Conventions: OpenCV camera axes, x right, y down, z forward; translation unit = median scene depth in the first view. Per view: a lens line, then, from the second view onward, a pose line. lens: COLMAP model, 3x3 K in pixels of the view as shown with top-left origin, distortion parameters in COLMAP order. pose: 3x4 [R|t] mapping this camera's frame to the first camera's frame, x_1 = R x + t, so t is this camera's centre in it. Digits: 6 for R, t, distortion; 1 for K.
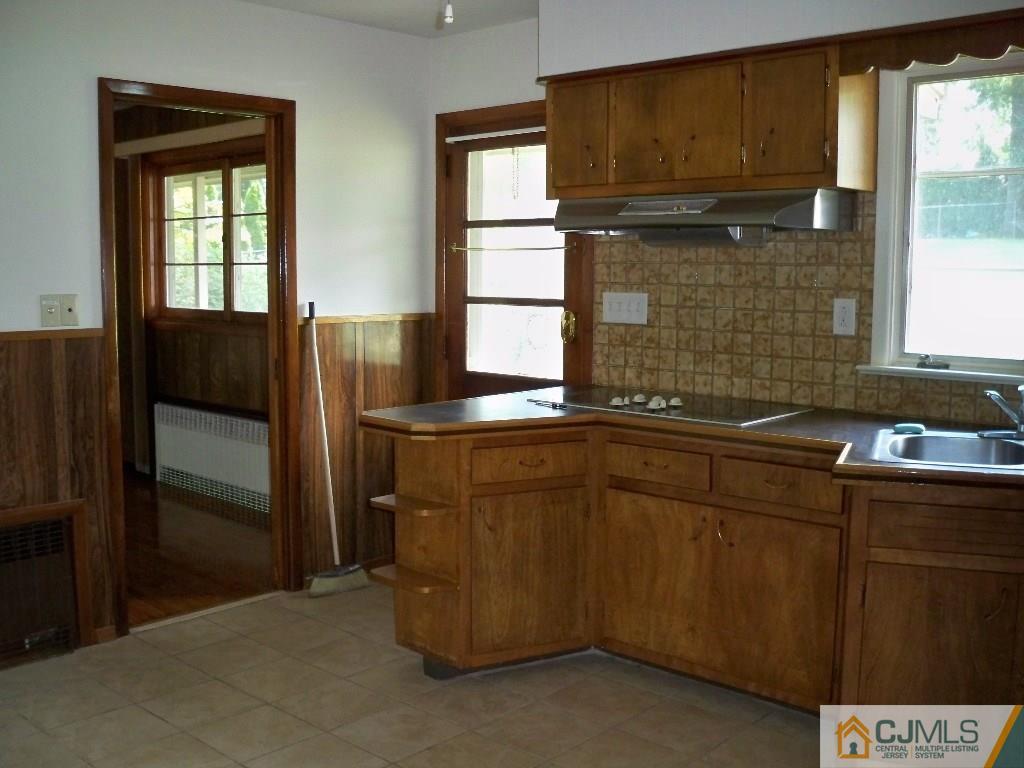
lens RADIAL K [[1056.6, 0, 511.1], [0, 1056.6, 384.2], [0, 0, 1]] dist [-0.102065, 0.000000]
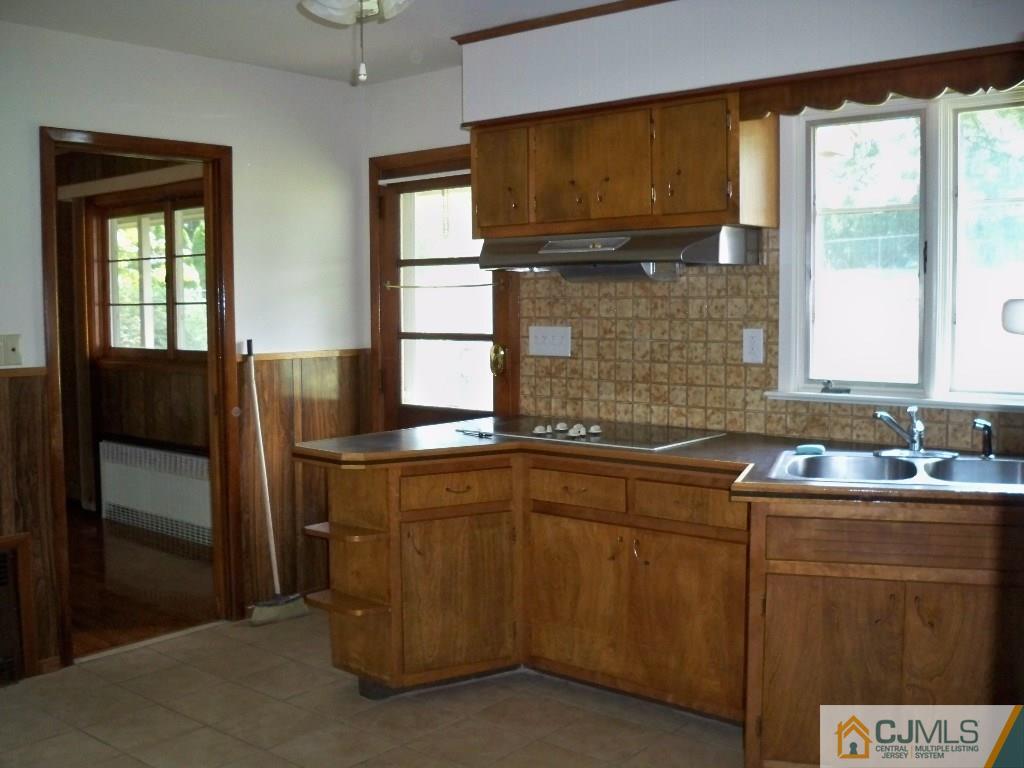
lens RADIAL K [[1056.6, 0, 510.5], [0, 1056.6, 386.3], [0, 0, 1]] dist [-0.102065, 0.000000]
pose [[0.998928, -0.015469, 0.043619, 0.024753], [0.016835, 0.999374, -0.031116, 0.005104], [-0.043110, 0.031817, 0.998564, -0.049050]]
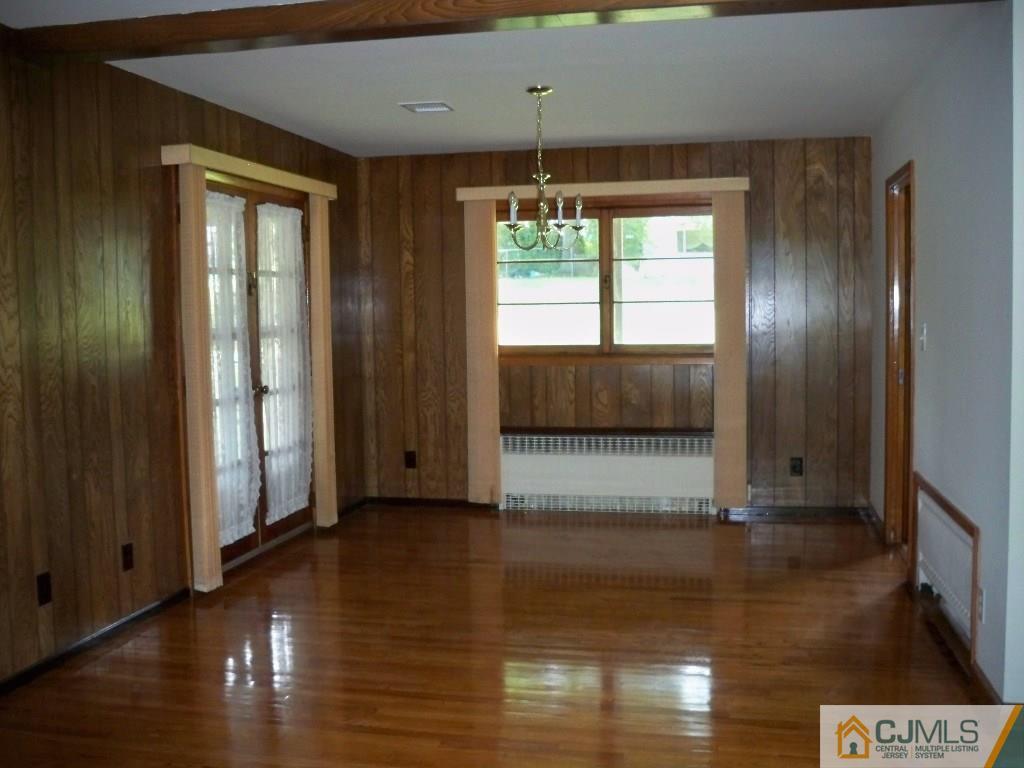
lens RADIAL K [[1056.6, 0, 512.2], [0, 1056.6, 388.4], [0, 0, 1]] dist [-0.102065, 0.000000]
pose [[0.856432, -0.044606, 0.514329, -1.392811], [0.061413, 0.997989, -0.015709, -0.017844], [-0.512594, 0.045040, 0.857449, 0.134790]]
